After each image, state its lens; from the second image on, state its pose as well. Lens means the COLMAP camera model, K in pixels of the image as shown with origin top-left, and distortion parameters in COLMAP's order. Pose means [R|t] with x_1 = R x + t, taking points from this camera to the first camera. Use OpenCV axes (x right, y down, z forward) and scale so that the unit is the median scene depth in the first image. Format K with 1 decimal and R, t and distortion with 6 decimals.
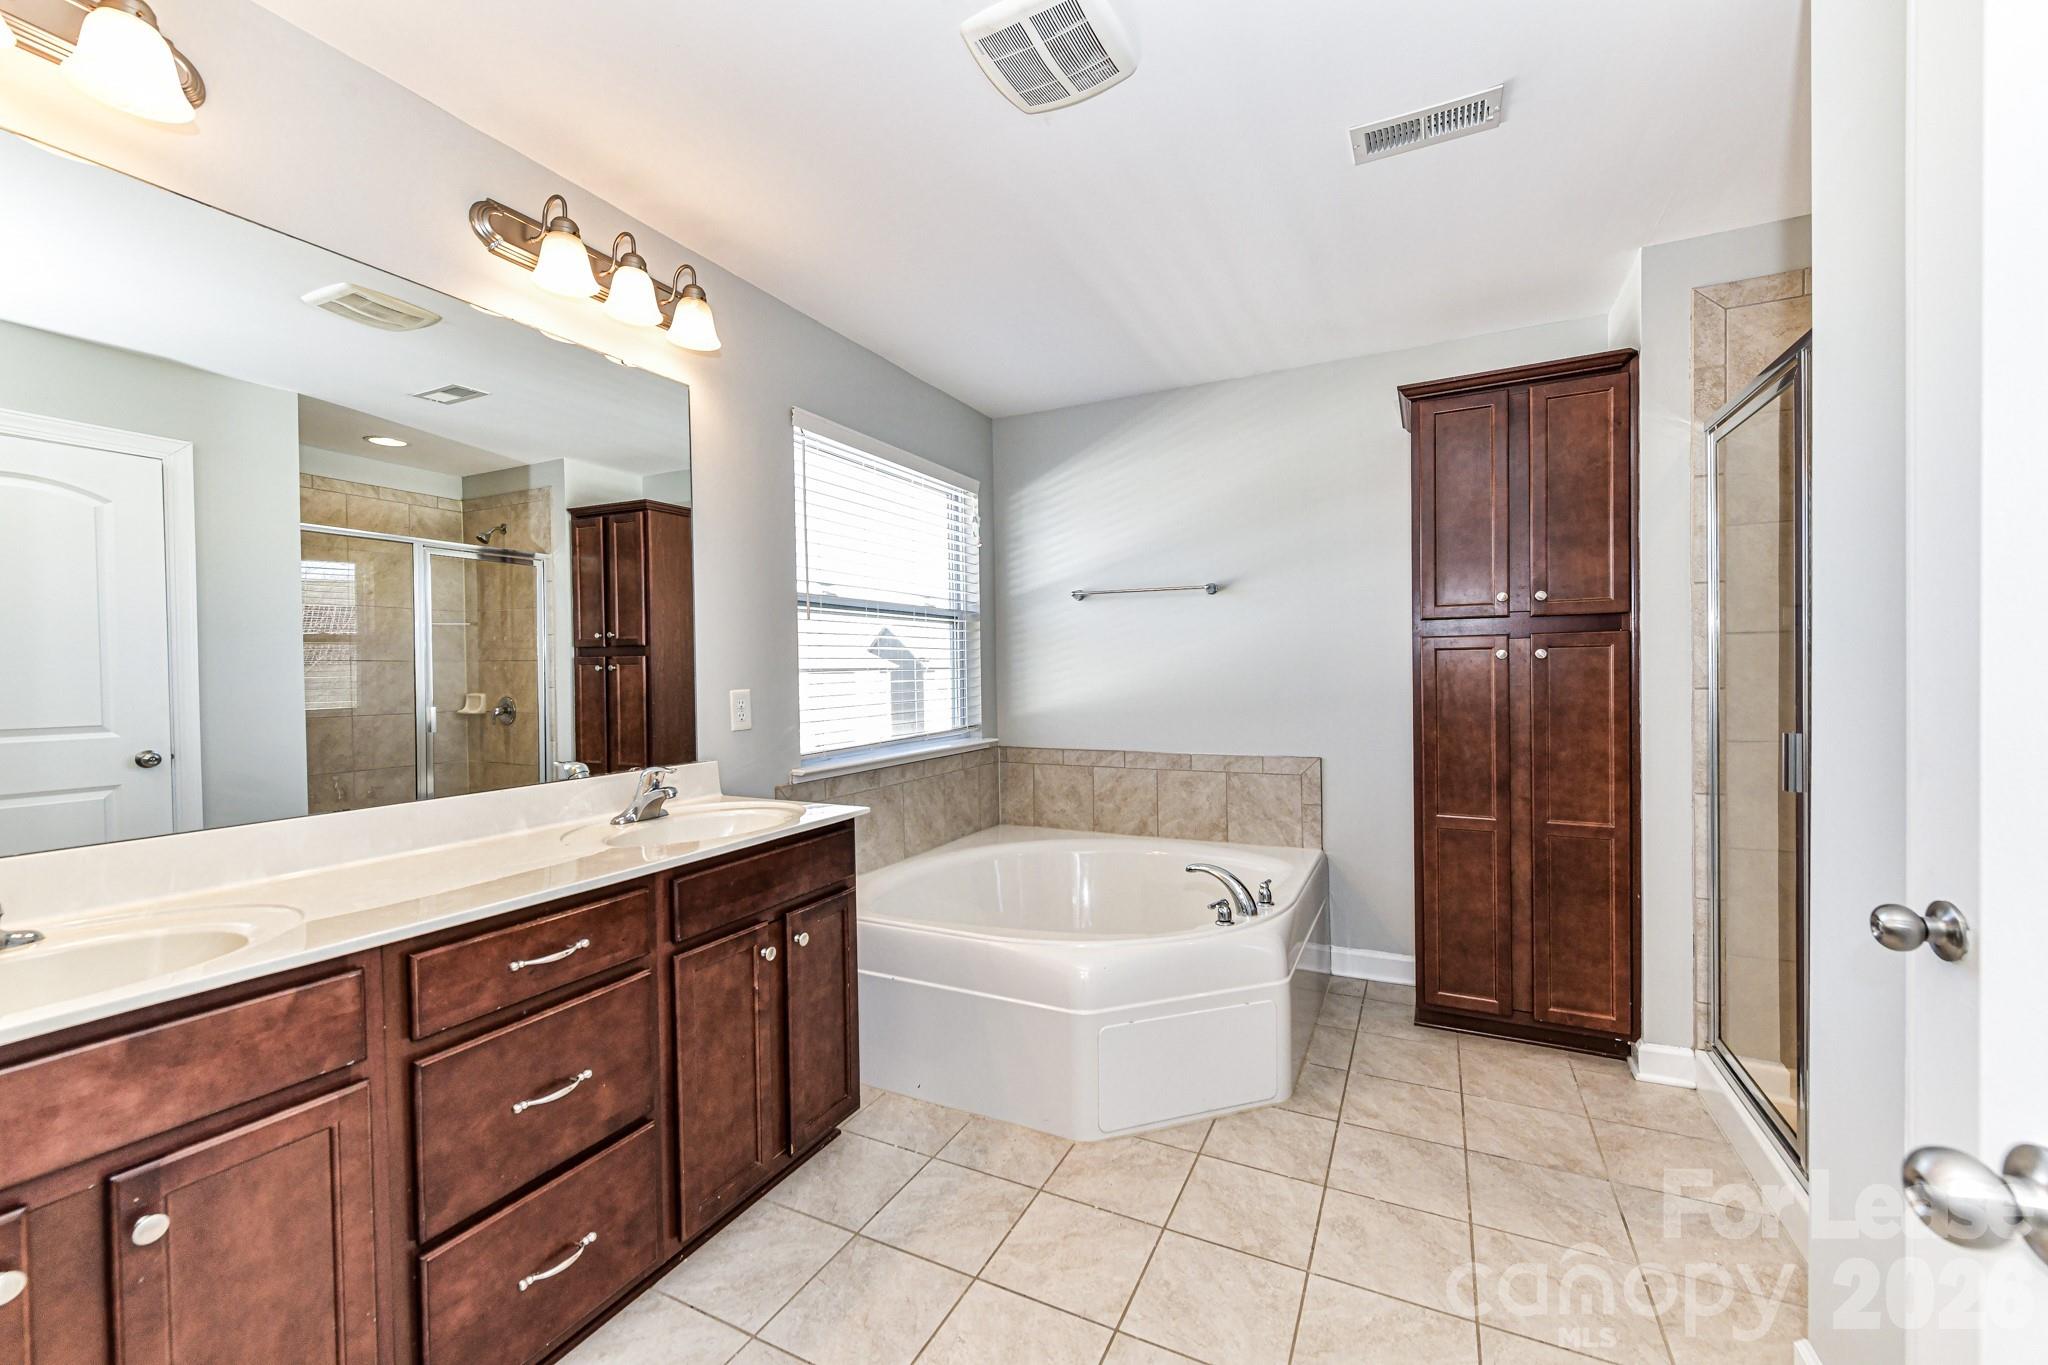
lens RADIAL K [[812.0, 0, 1026.8], [0, 812.0, 676.6], [0, 0, 1]] dist [-0.000059, -0.001509]
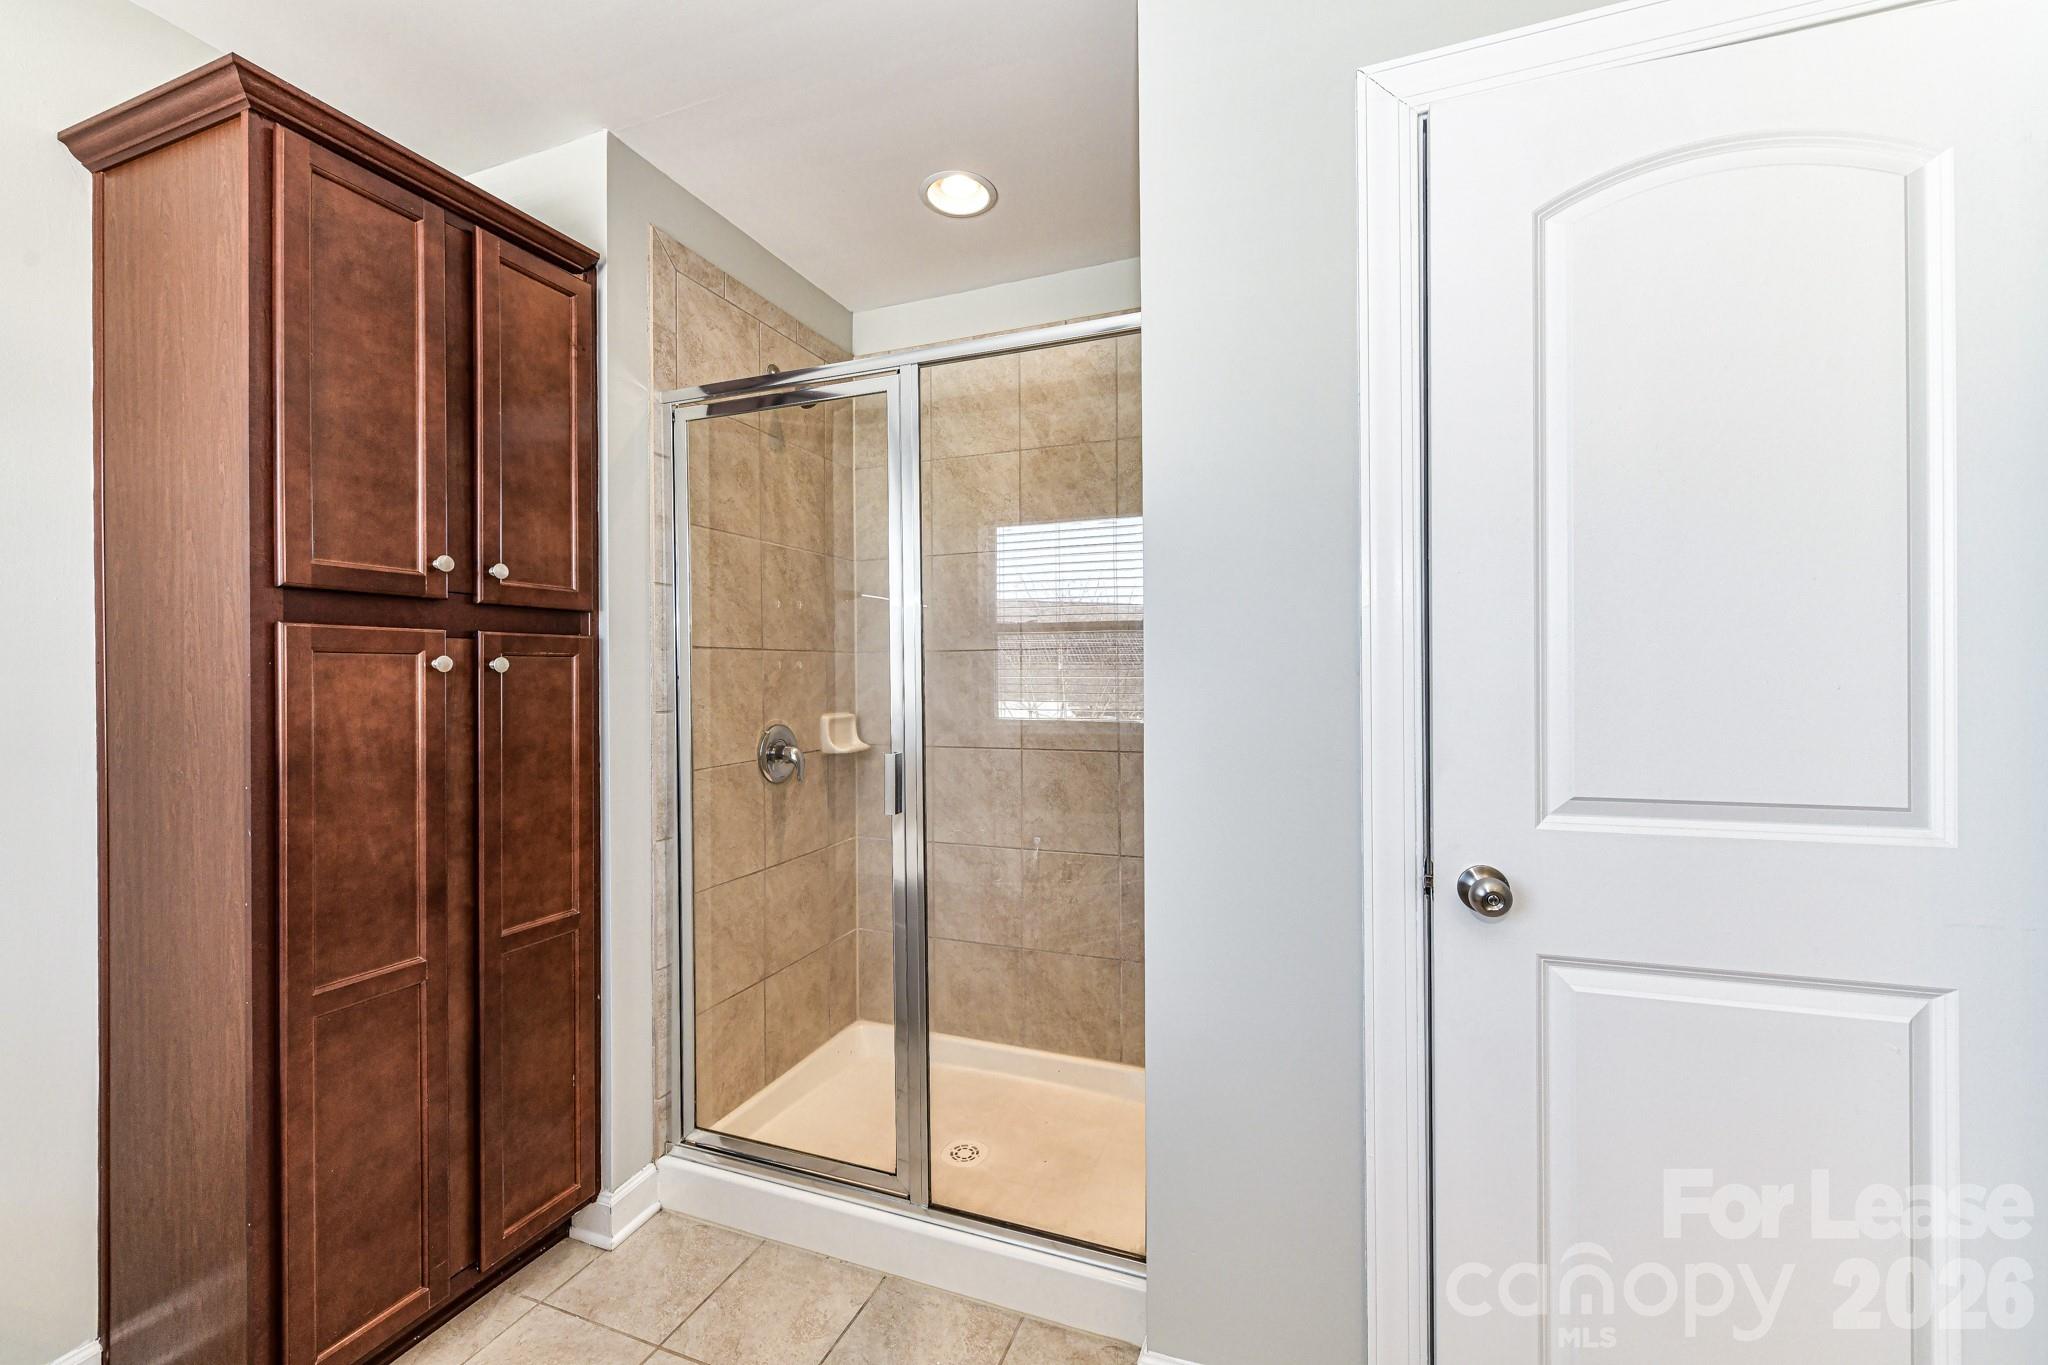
lens RADIAL K [[812.0, 0, 1028.6], [0, 812.0, 672.9], [0, 0, 1]] dist [-0.000059, -0.001509]
pose [[-0.104842, 0.017182, 0.994340, -0.025269], [0.013313, 0.999785, -0.015872, -0.006756], [-0.994400, 0.011573, -0.105049, 0.671525]]
